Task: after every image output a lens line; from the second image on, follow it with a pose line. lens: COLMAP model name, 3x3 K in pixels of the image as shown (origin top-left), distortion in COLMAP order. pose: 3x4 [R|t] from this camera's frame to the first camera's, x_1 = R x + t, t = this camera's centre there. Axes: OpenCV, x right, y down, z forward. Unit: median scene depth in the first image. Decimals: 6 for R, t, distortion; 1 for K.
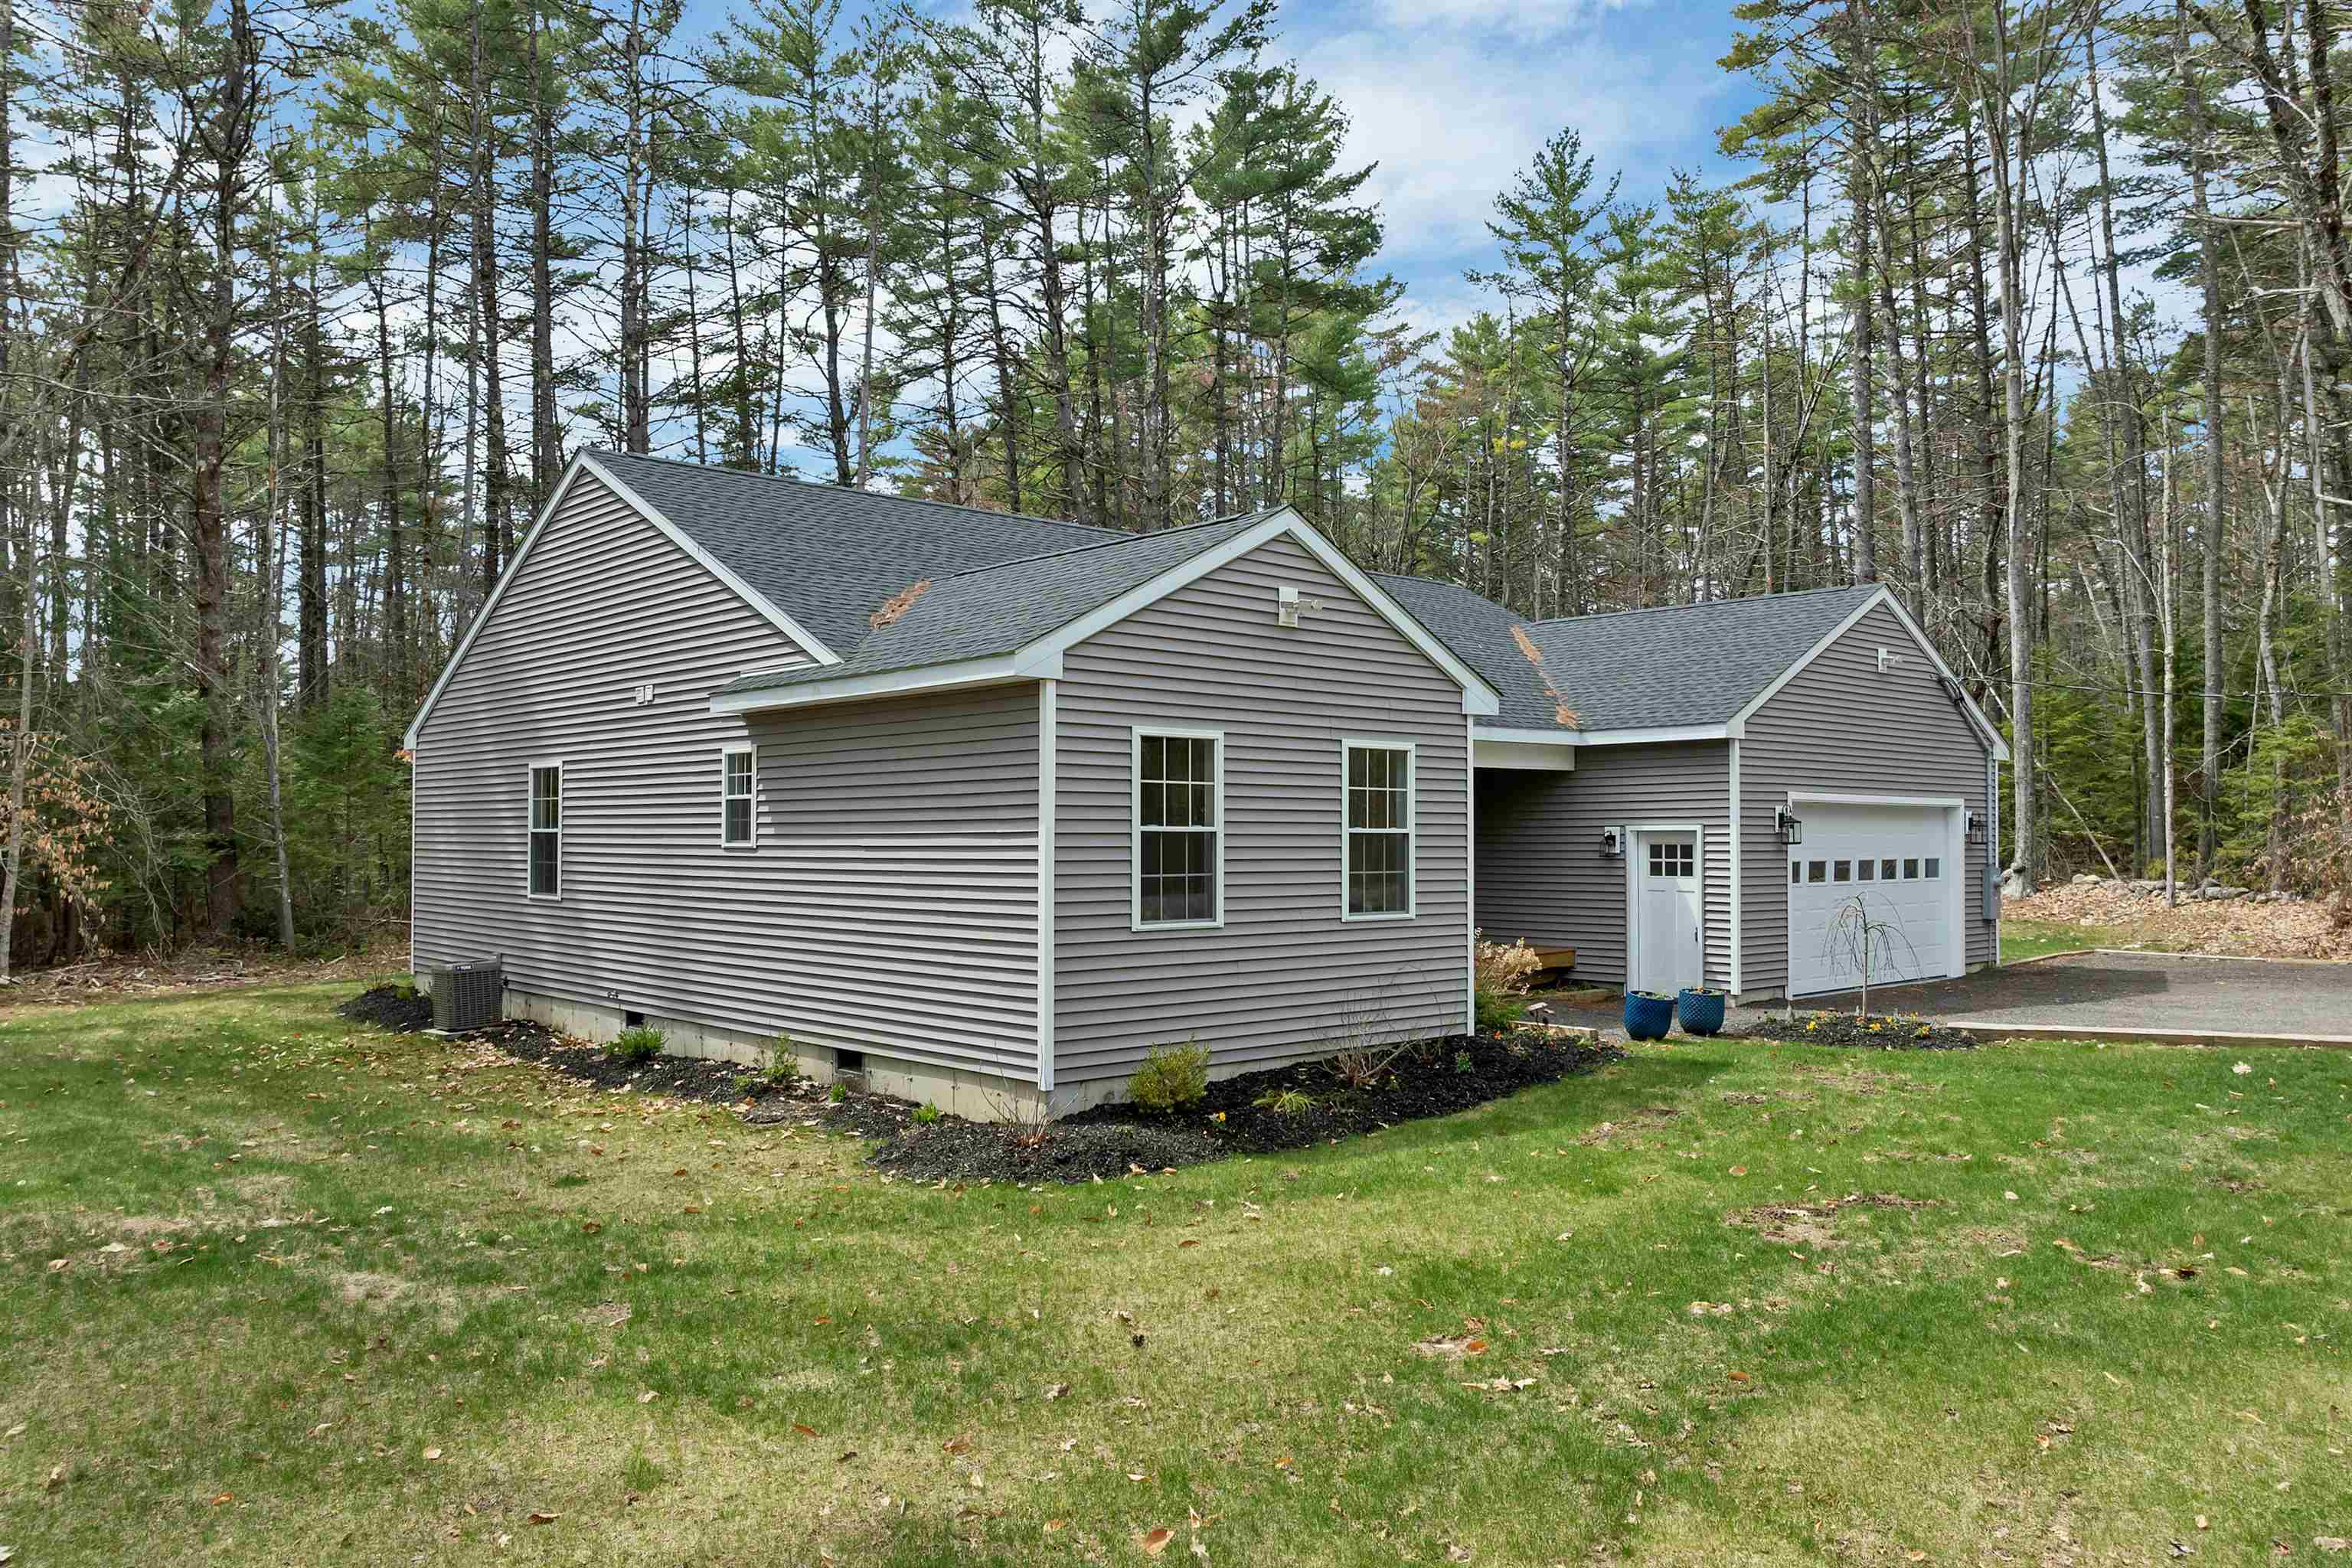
lens RADIAL K [[1705.0, 0, 1175.1], [0, 1705.0, 778.0], [0, 0, 1]] dist [-0.033286, -0.006883]
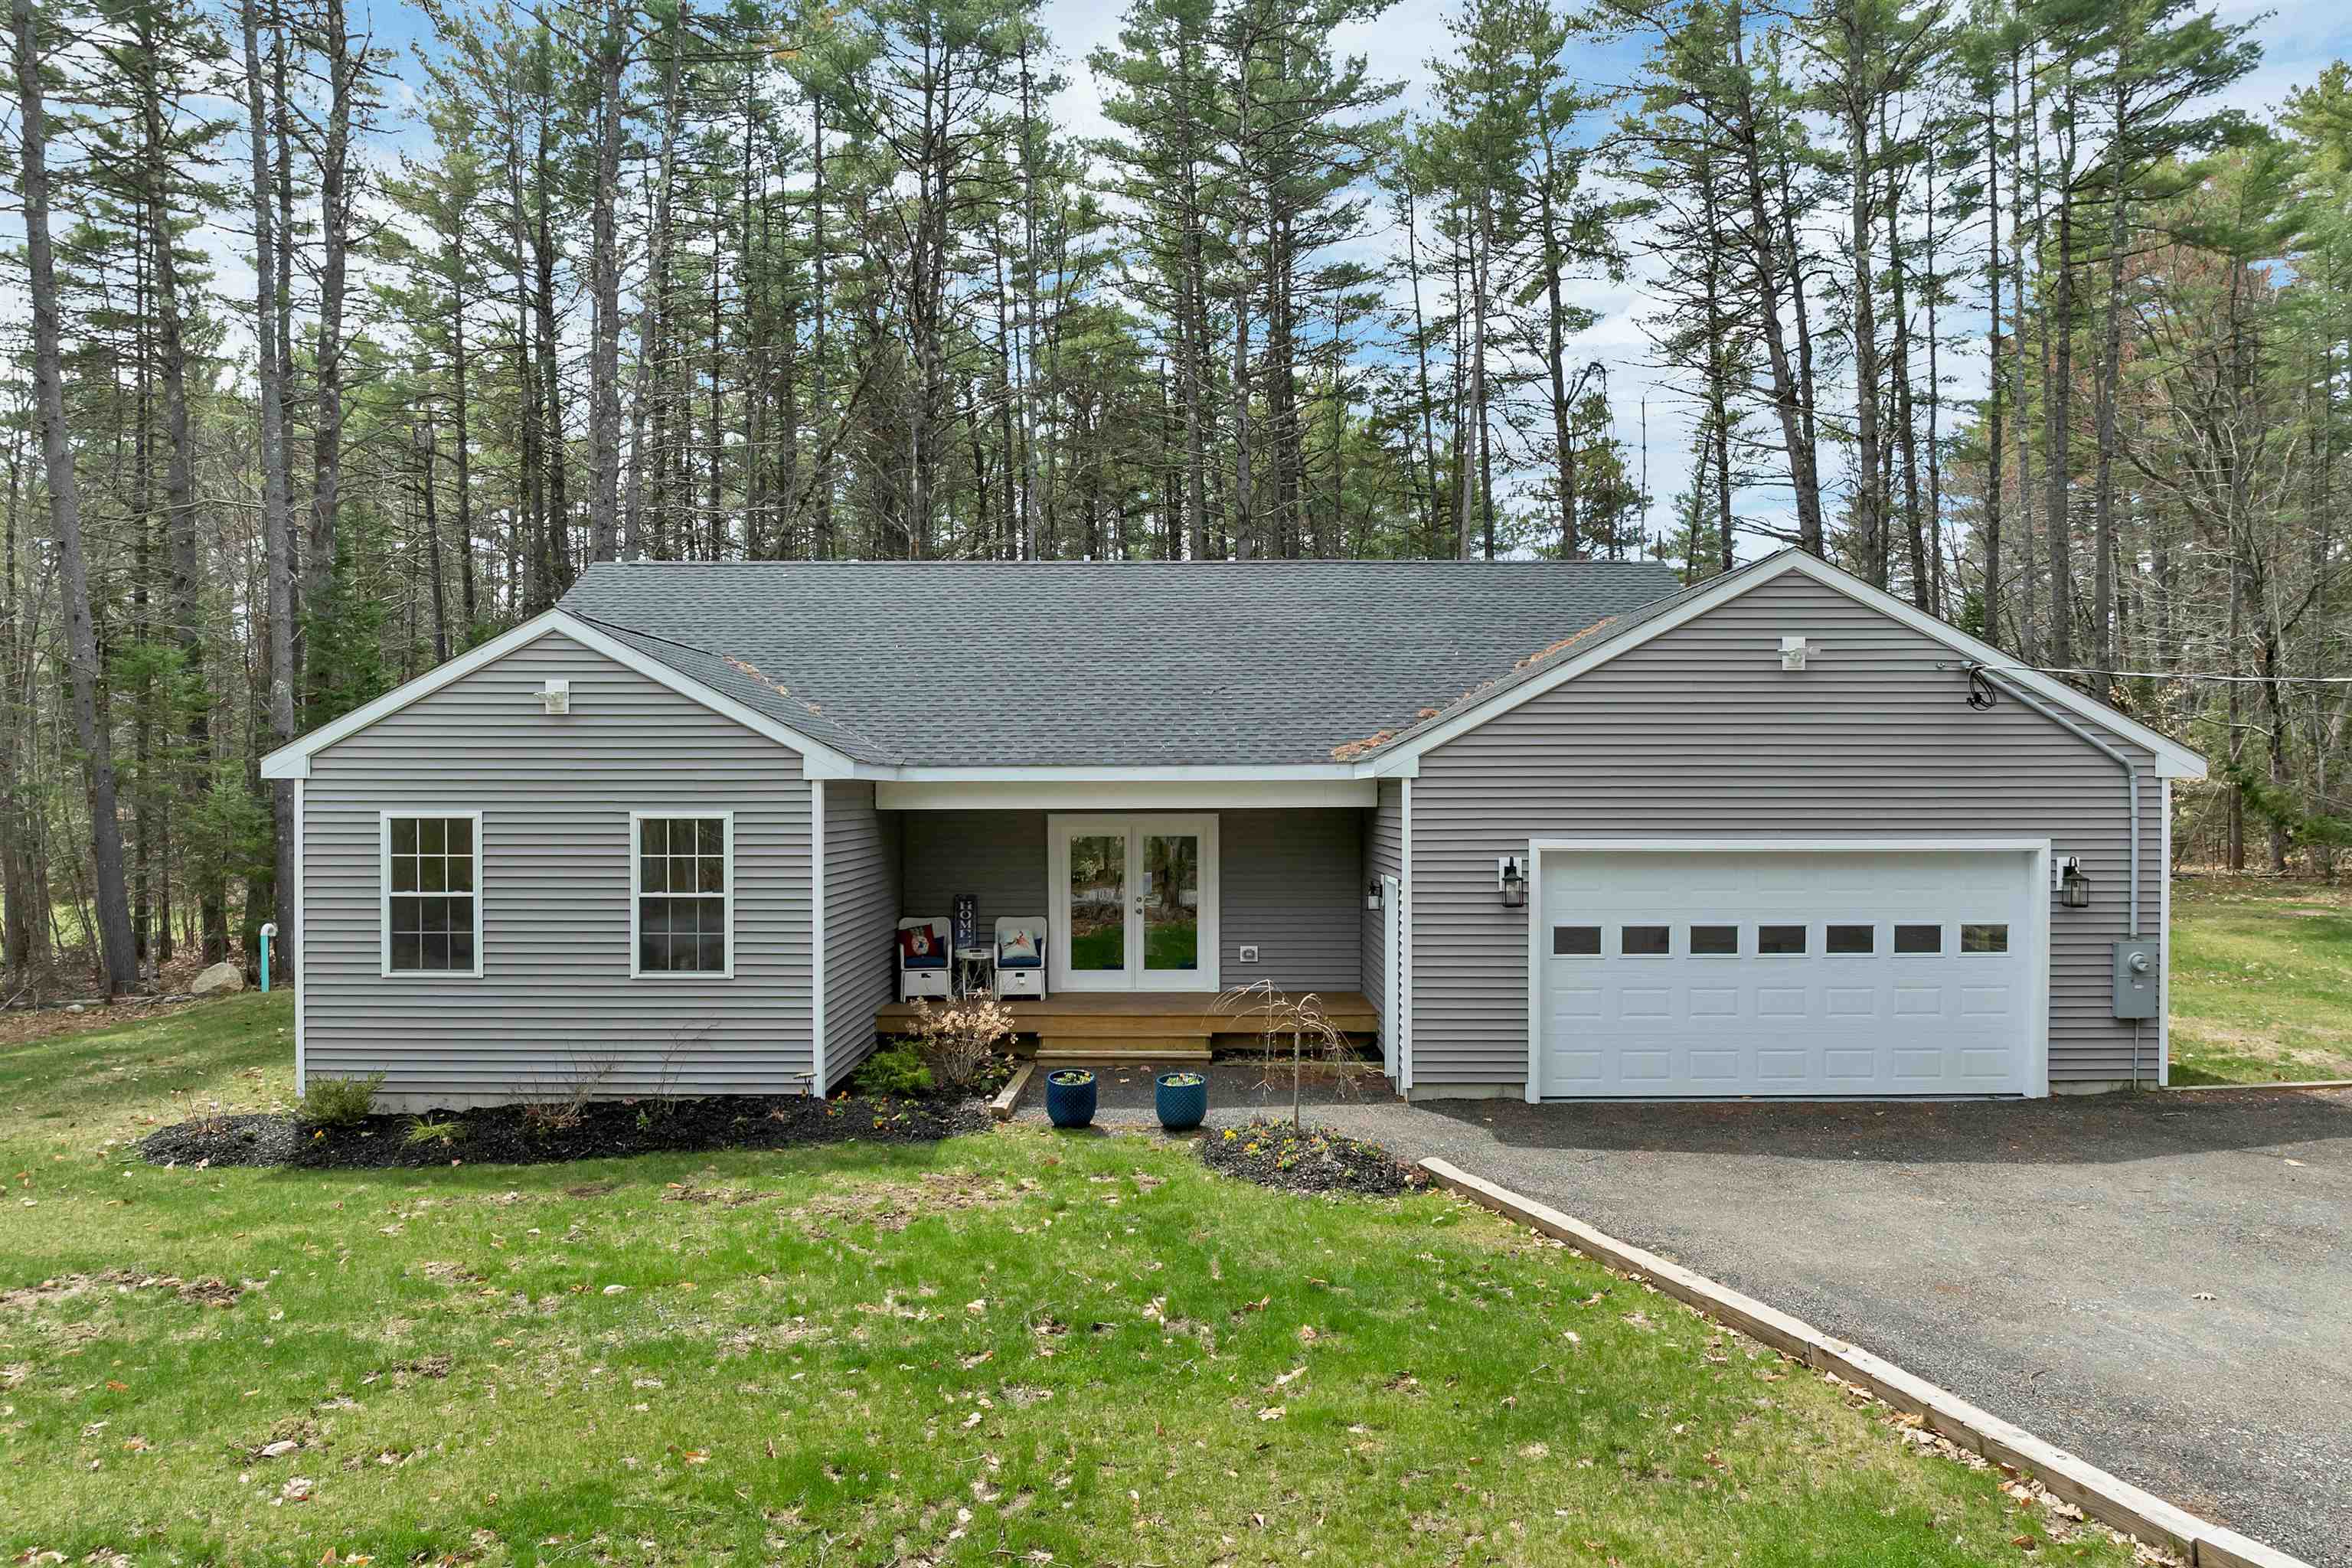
lens RADIAL K [[1705.0, 0, 1192.4], [0, 1705.0, 801.7], [0, 0, 1]] dist [-0.033286, -0.006883]
pose [[0.741648, -0.005119, -0.670769, 1.133926], [0.025875, 0.999445, 0.020983, -0.044235], [0.670290, -0.032918, 0.741369, 0.447412]]
